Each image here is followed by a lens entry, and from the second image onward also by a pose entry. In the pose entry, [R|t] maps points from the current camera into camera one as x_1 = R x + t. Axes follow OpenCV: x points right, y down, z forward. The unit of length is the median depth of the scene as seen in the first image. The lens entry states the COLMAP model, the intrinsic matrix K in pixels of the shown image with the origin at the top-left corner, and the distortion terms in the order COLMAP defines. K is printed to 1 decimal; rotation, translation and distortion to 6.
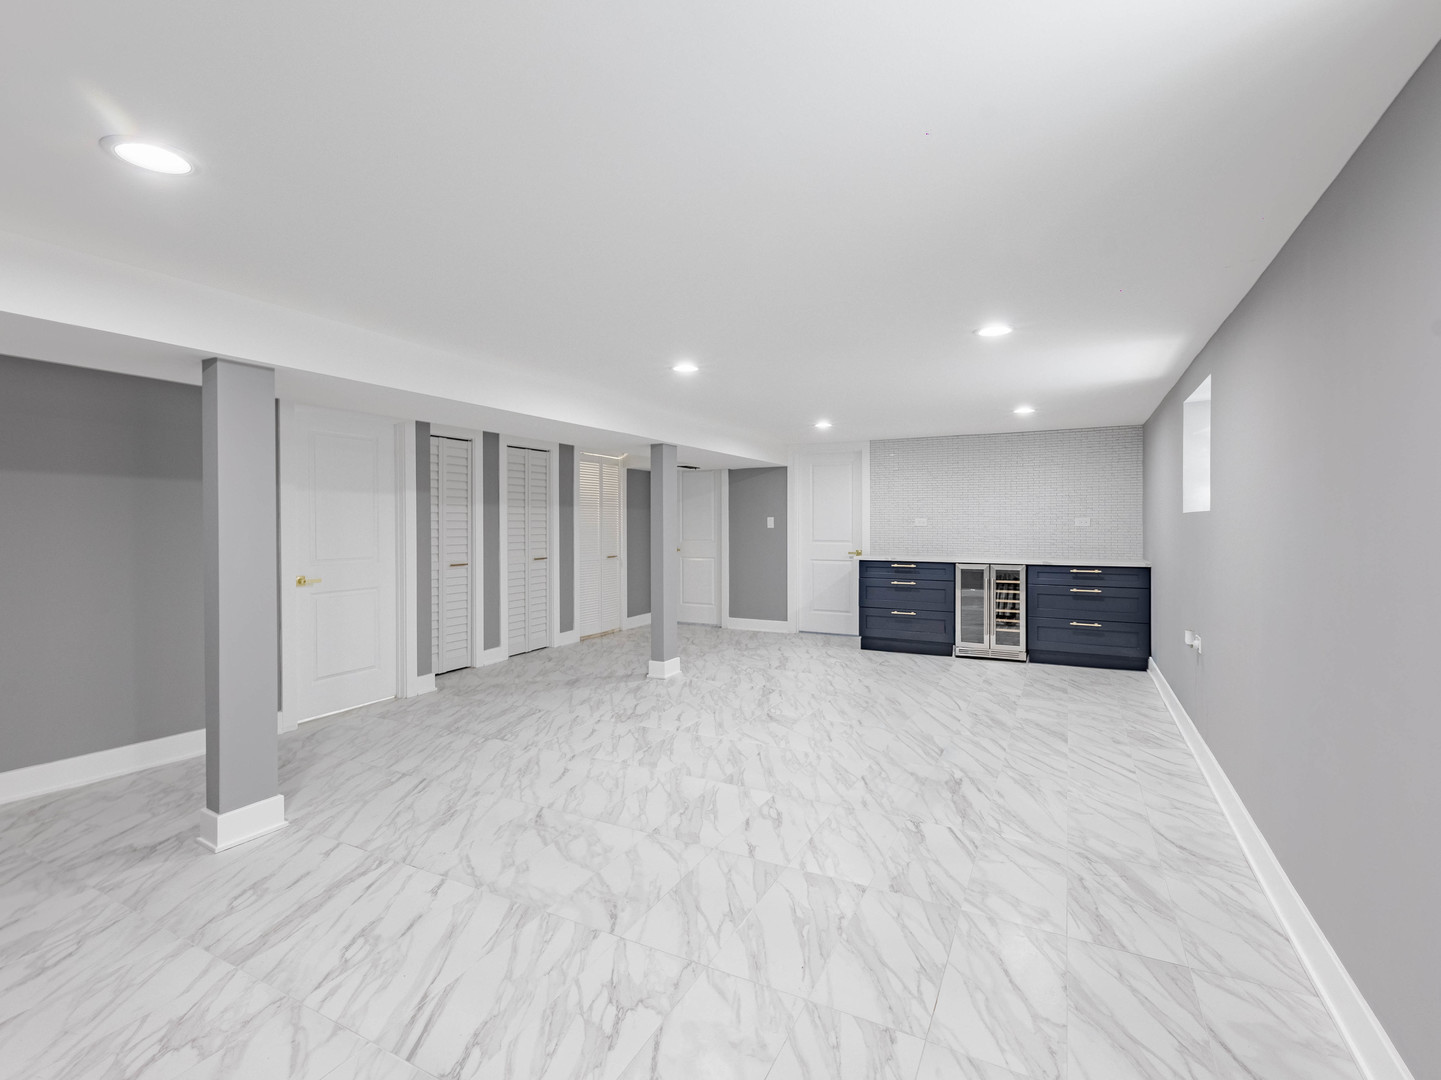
lens RADIAL K [[653.5, 0, 726.7], [0, 653.5, 530.6], [0, 0, 1]] dist [0.007675, -0.003384]
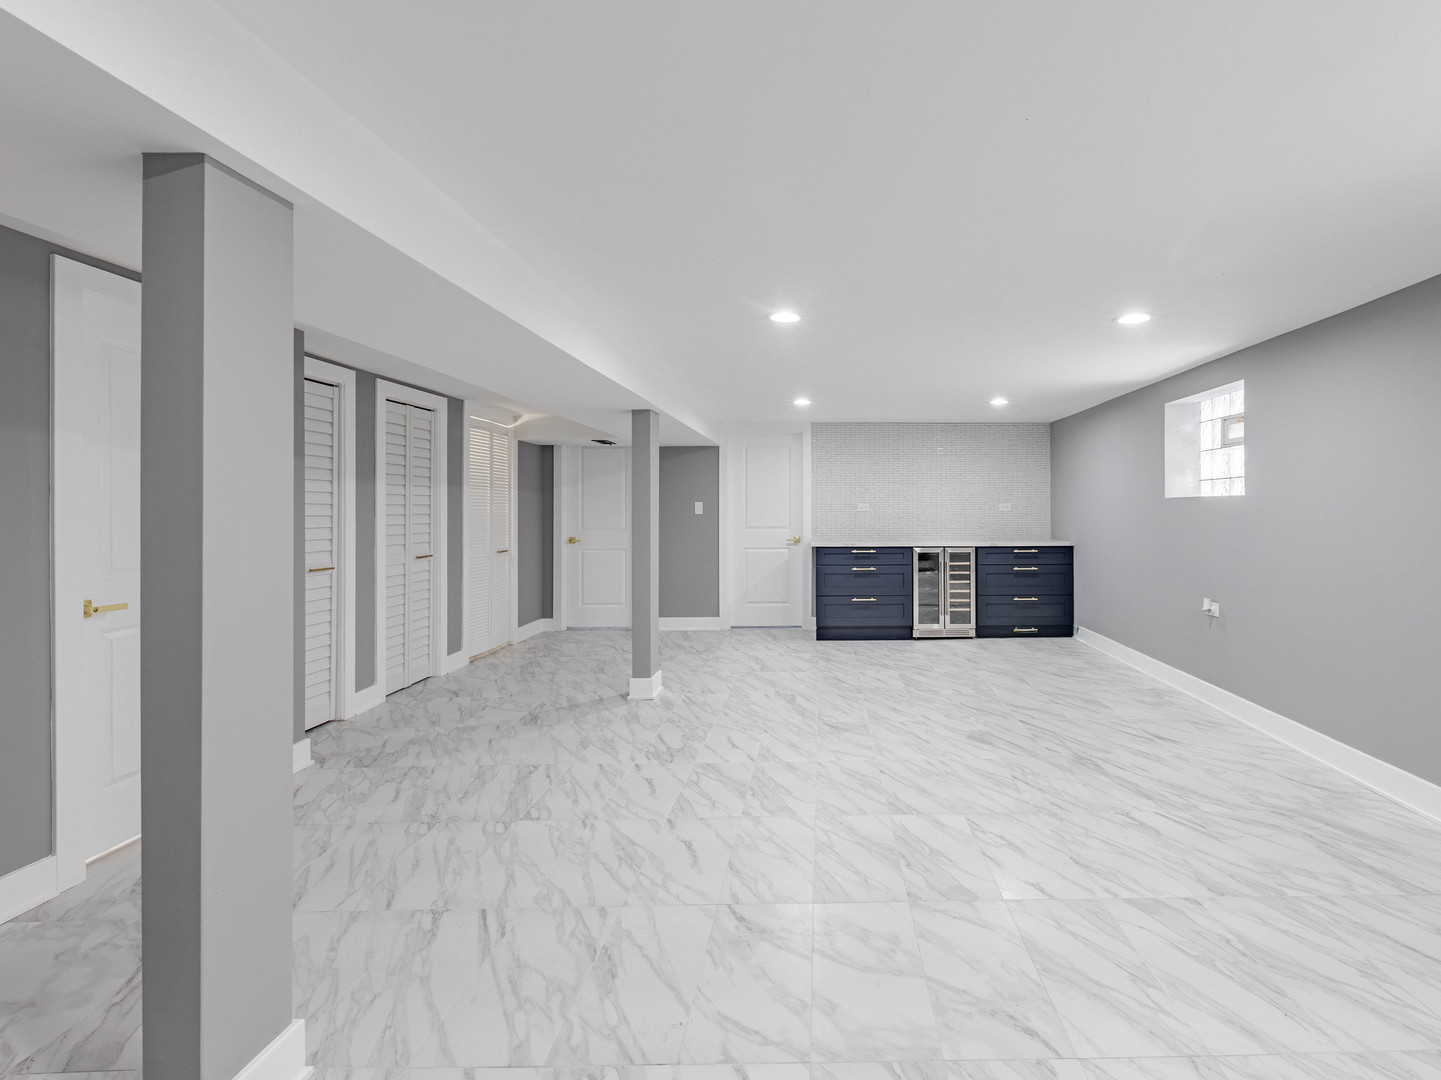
lens RADIAL K [[653.5, 0, 754.0], [0, 653.5, 515.5], [0, 0, 1]] dist [0.007675, -0.003384]
pose [[0.886864, -0.004340, 0.462010, -0.357200], [0.006845, 0.999970, -0.003744, 0.002409], [-0.461980, 0.006483, 0.886867, 0.218209]]
